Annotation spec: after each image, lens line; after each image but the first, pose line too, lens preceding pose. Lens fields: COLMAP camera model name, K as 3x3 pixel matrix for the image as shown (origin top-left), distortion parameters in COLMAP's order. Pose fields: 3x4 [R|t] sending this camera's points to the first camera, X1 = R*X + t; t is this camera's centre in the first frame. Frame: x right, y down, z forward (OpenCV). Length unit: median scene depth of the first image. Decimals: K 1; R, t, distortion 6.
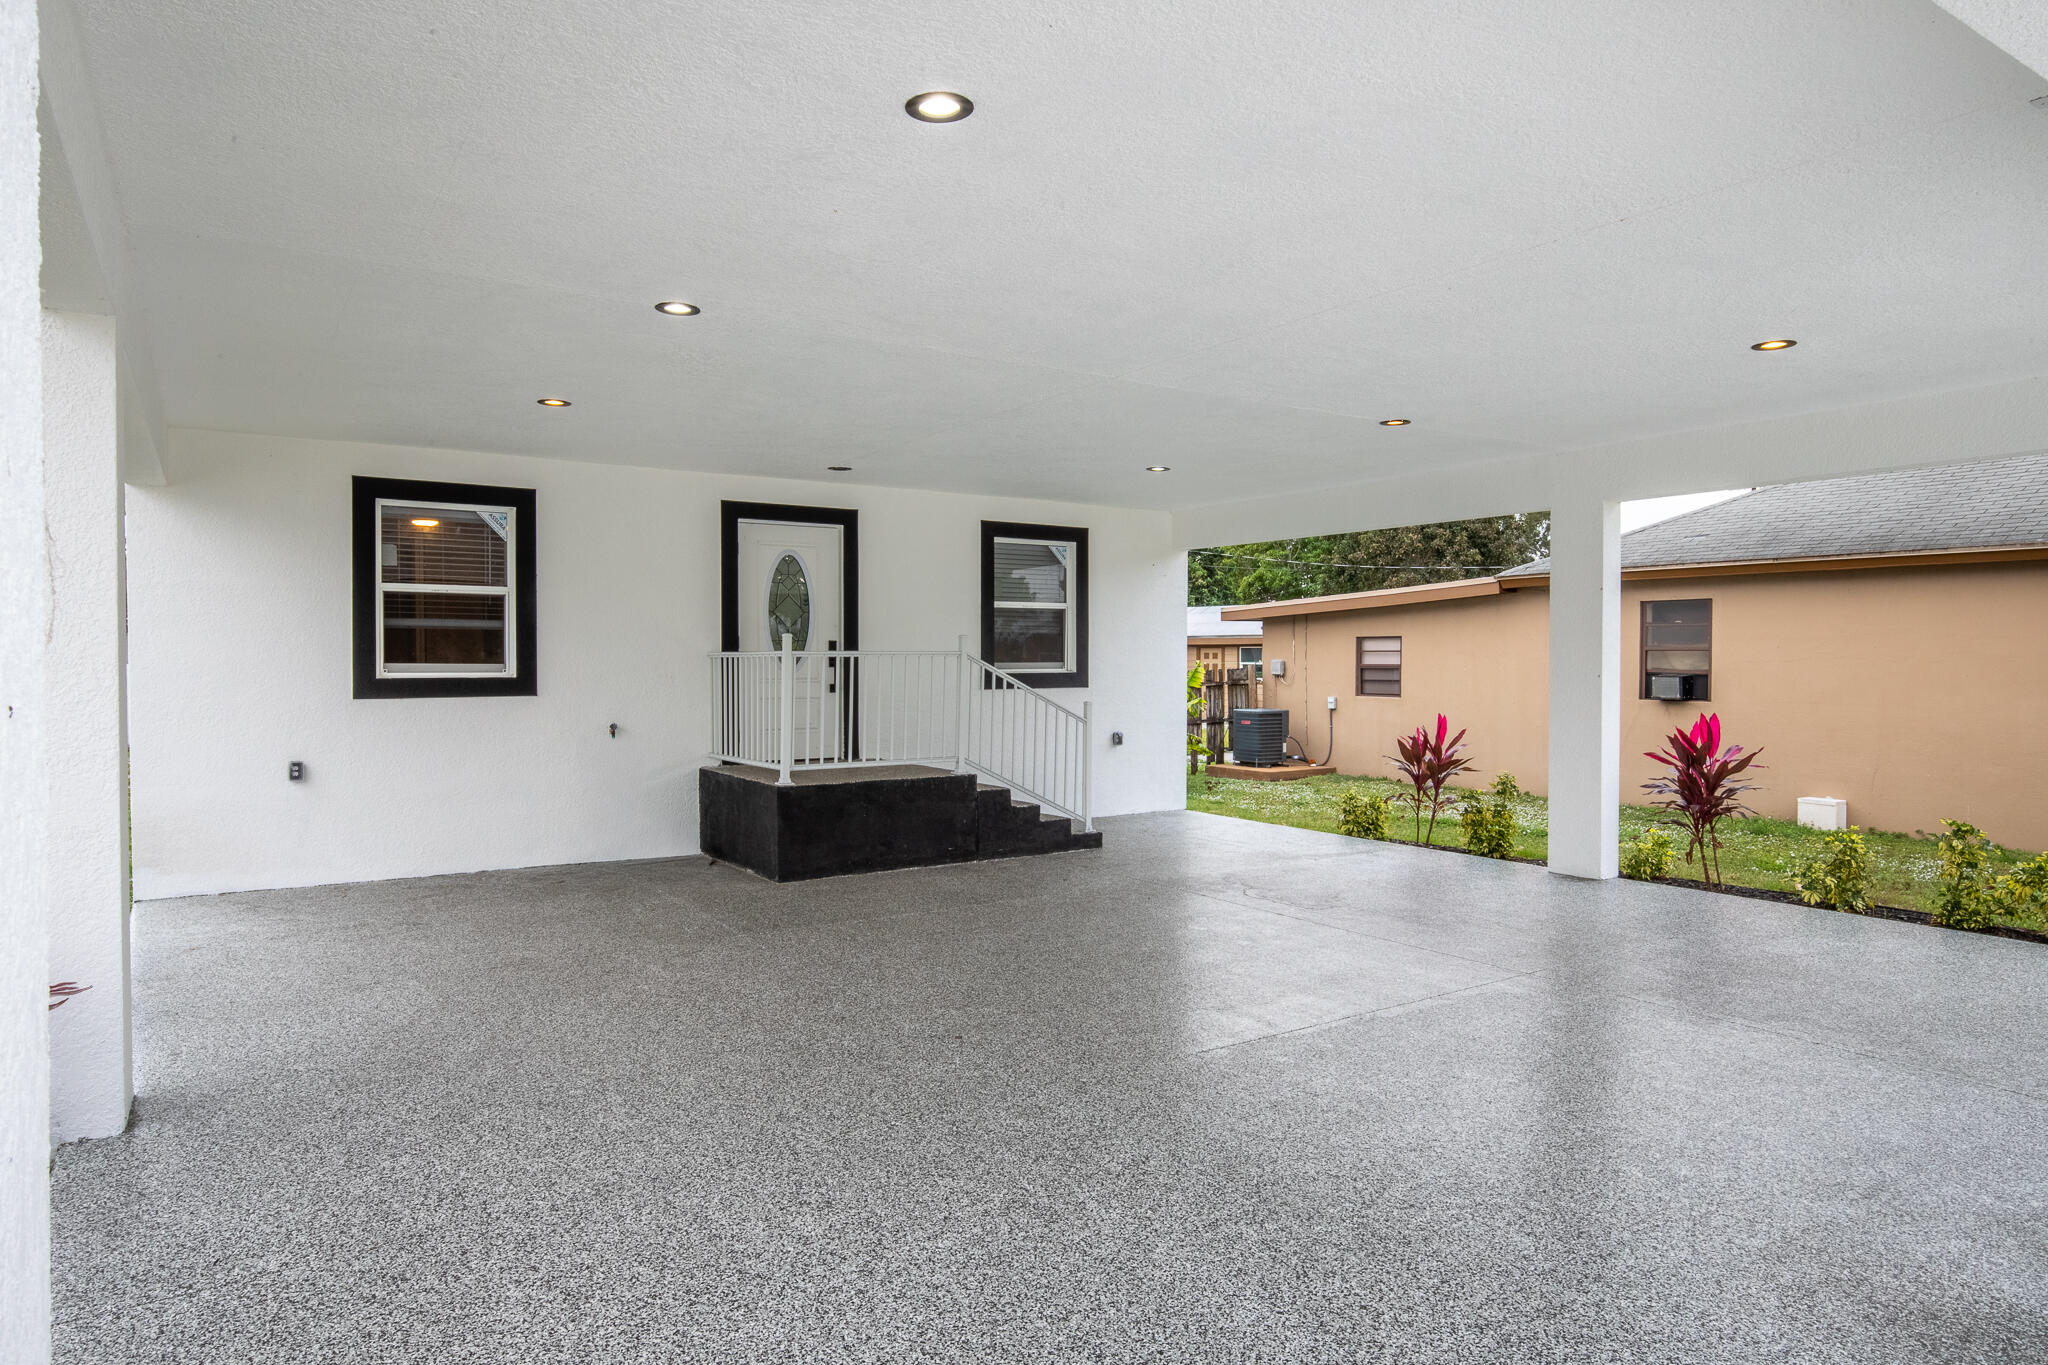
lens RADIAL K [[1229.9, 0, 1021.4], [0, 1229.9, 678.7], [0, 0, 1]] dist [-0.008860, 0.001883]
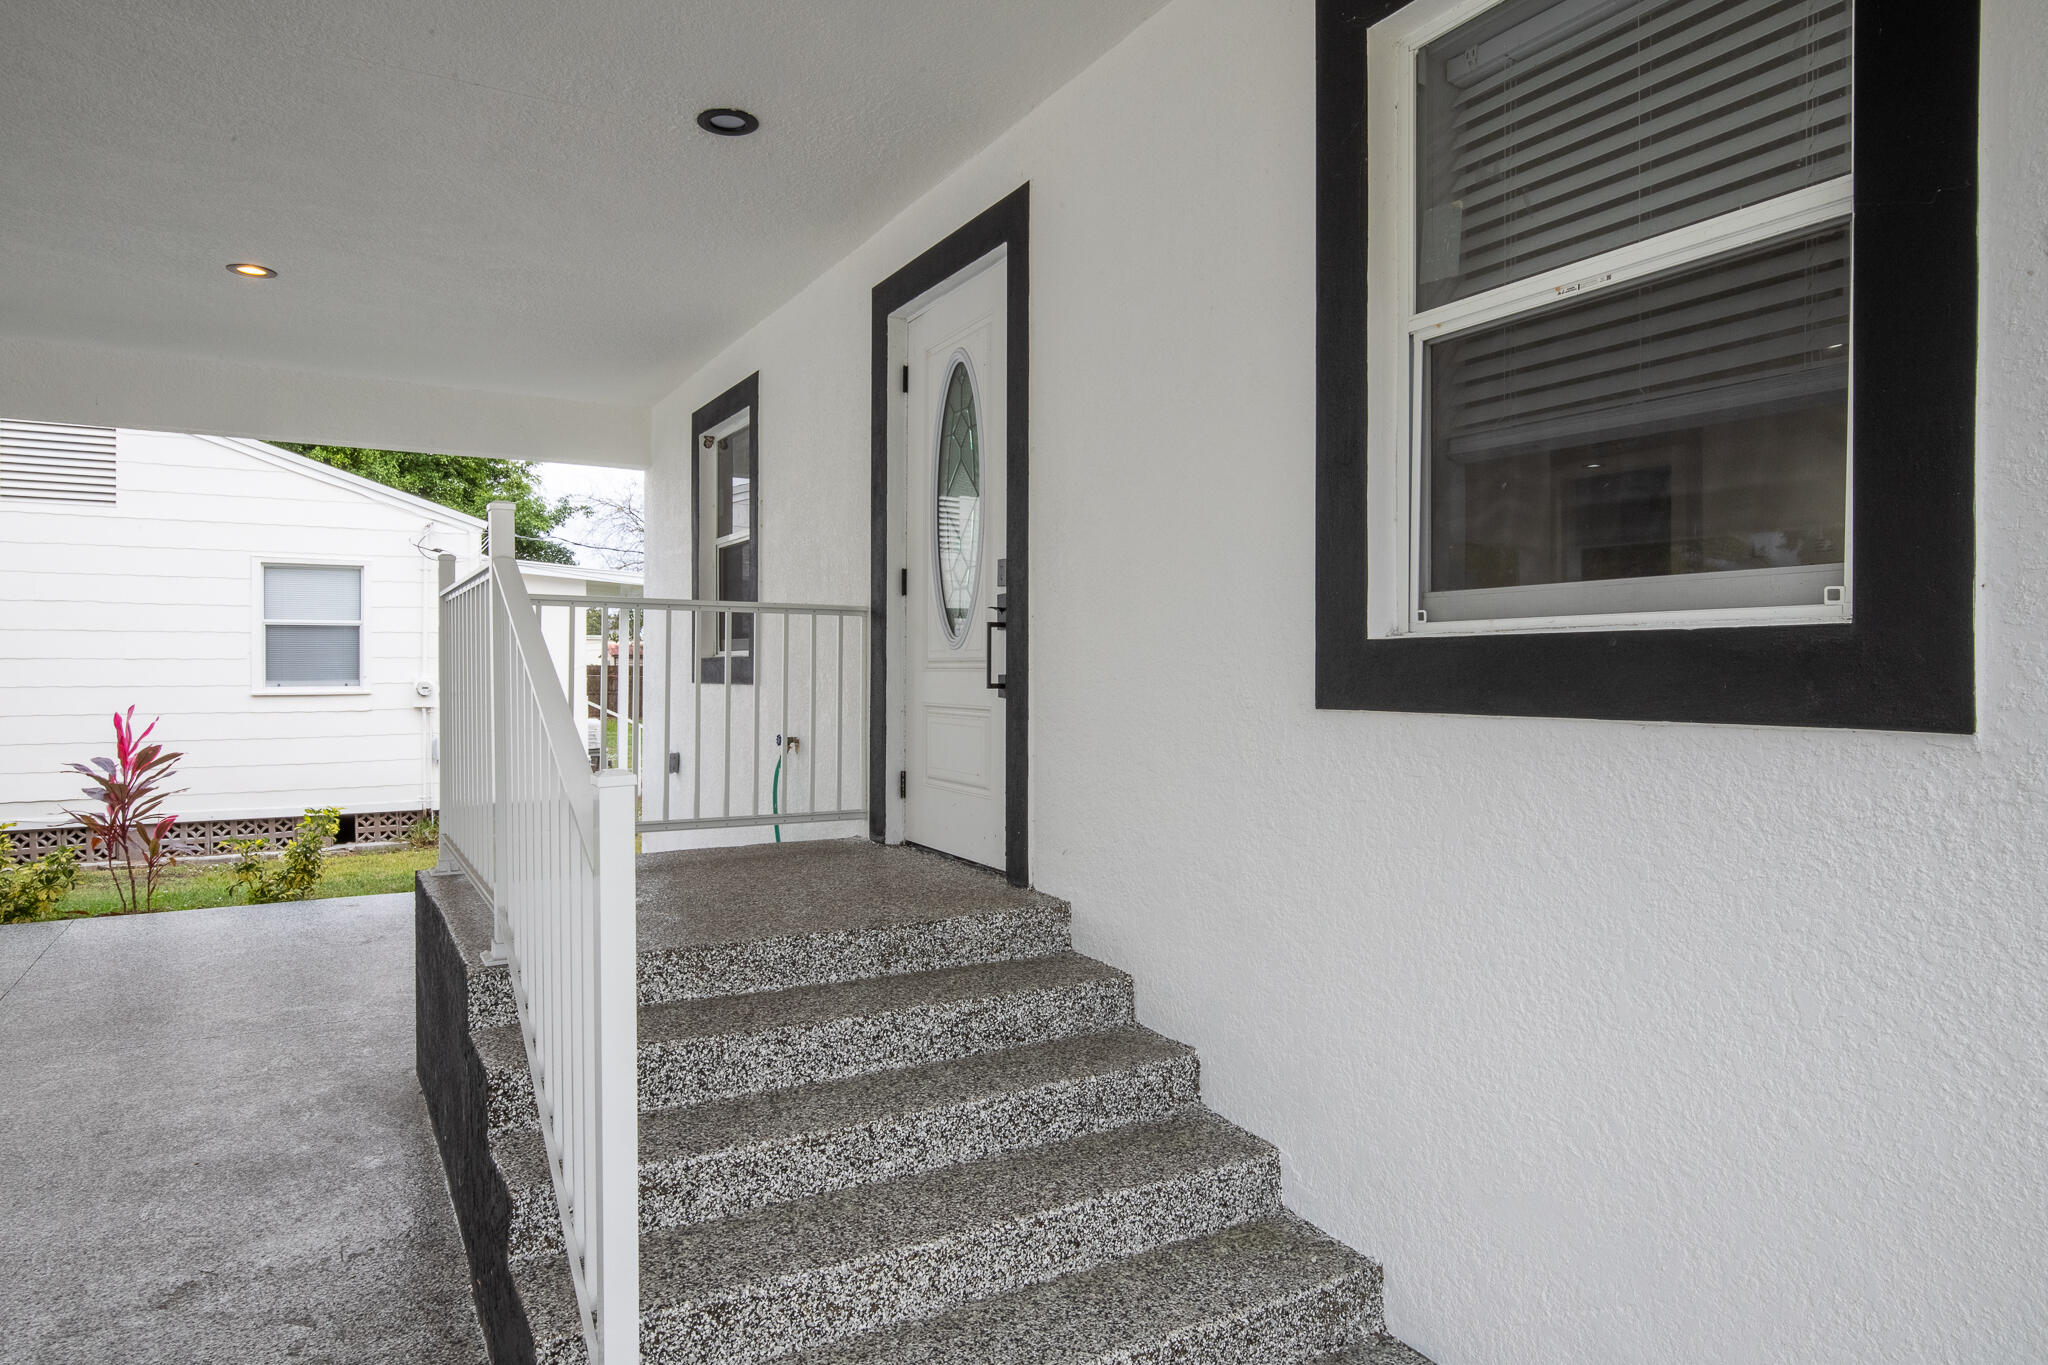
lens RADIAL K [[1229.9, 0, 1021.4], [0, 1229.9, 678.7], [0, 0, 1]] dist [-0.008860, 0.001883]
pose [[-0.062805, 0.015325, -0.997908, 0.233165], [-0.009479, 0.999828, 0.015952, -0.000236], [0.997981, 0.010461, -0.062649, 1.077907]]
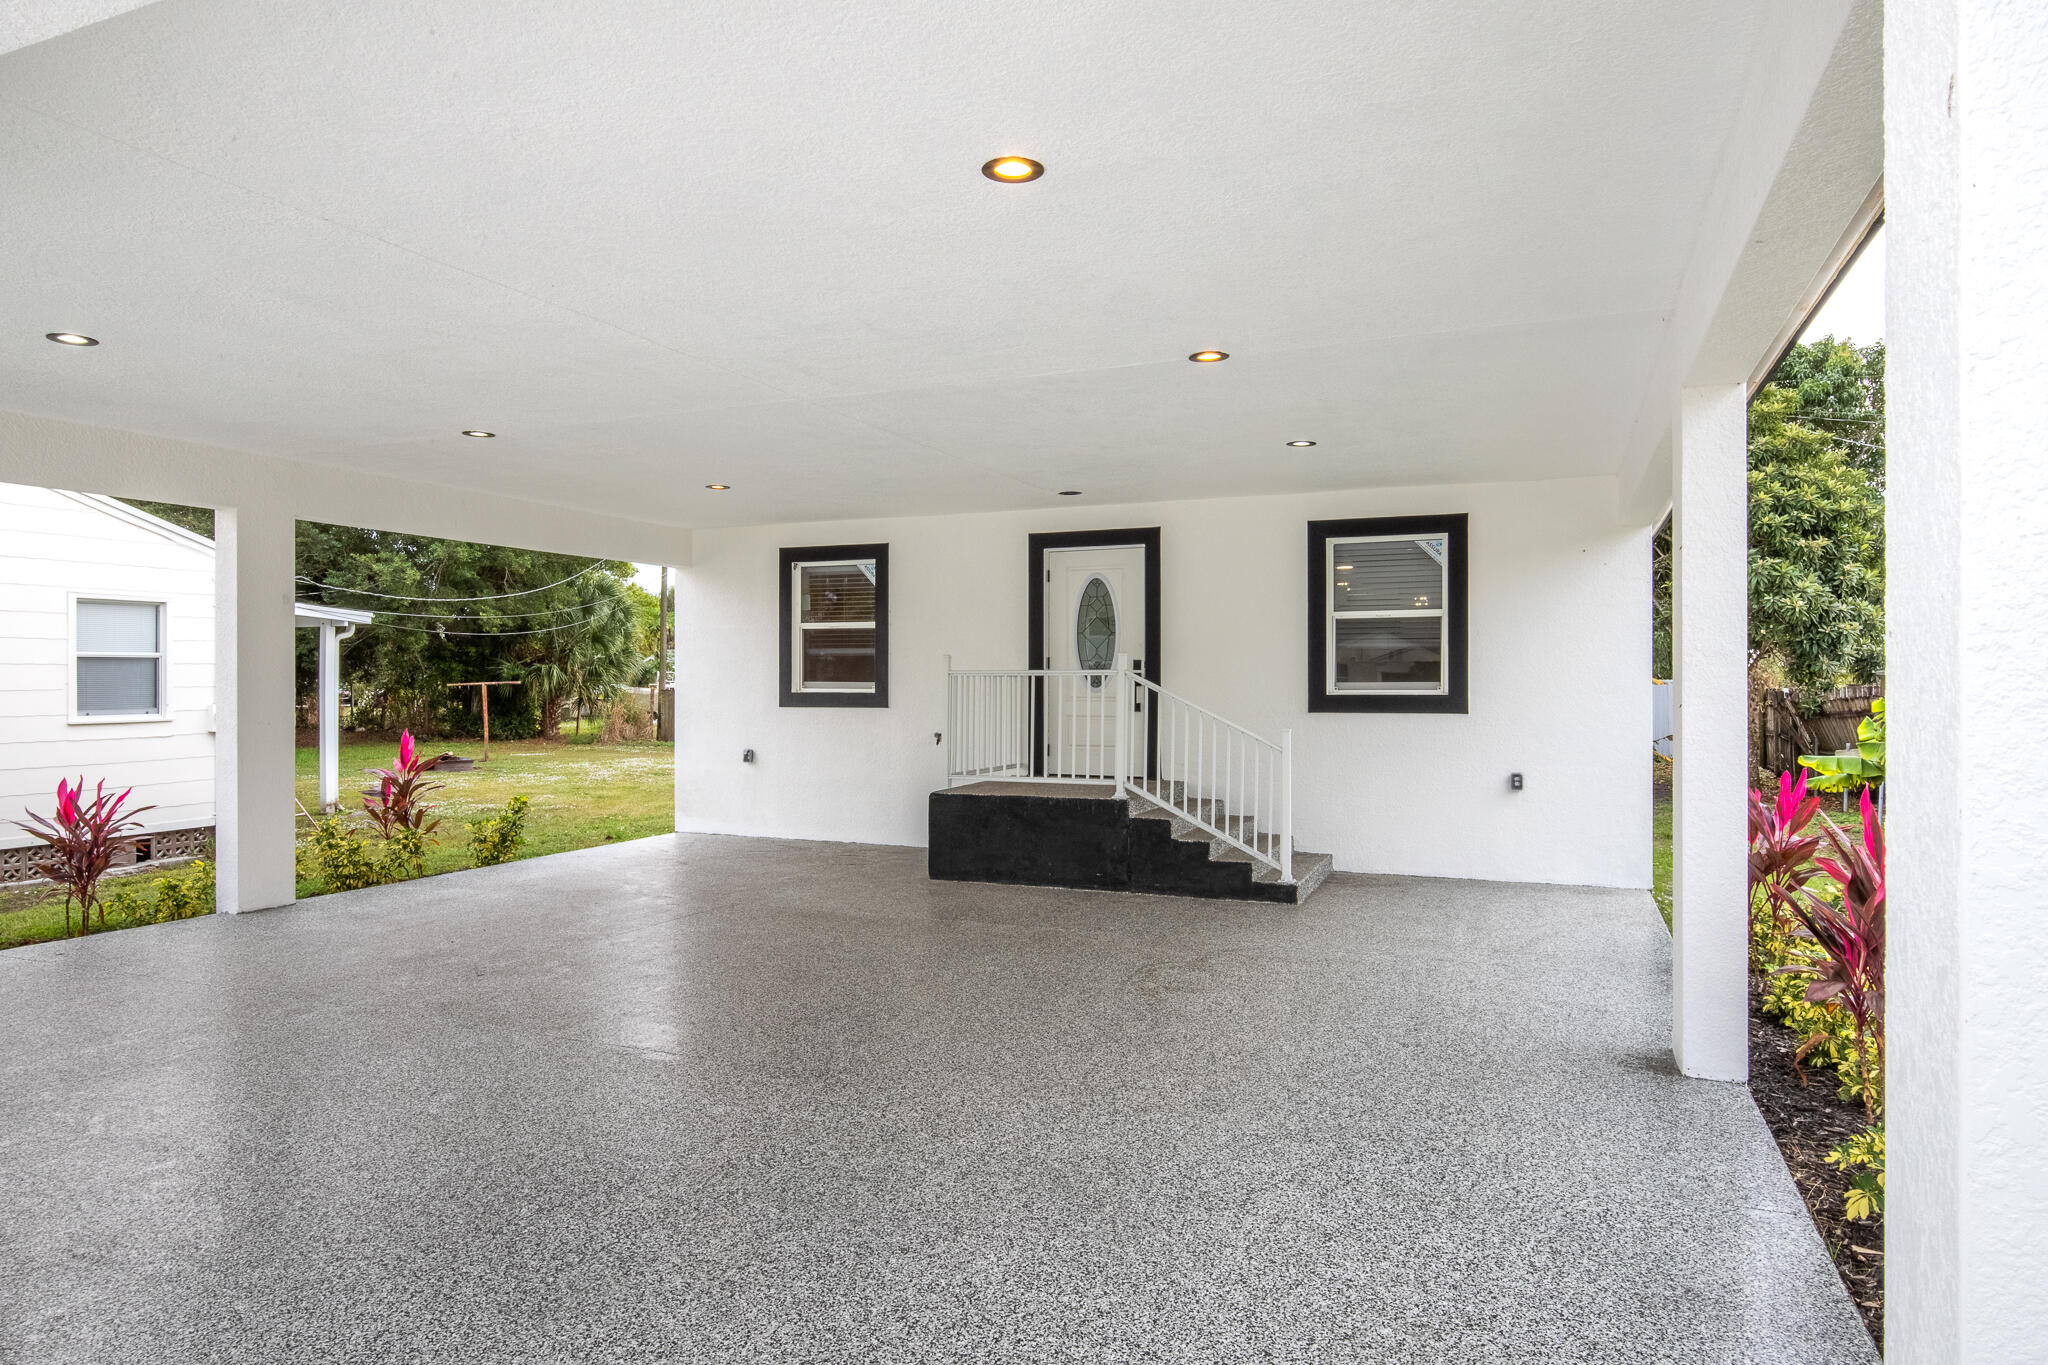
lens RADIAL K [[1229.9, 0, 1021.4], [0, 1229.9, 678.7], [0, 0, 1]] dist [-0.008860, 0.001883]
pose [[0.547030, 0.000508, -0.837113, 0.667553], [-0.012744, 0.999889, -0.007721, -0.006756], [0.837016, 0.014892, 0.546976, 0.388431]]
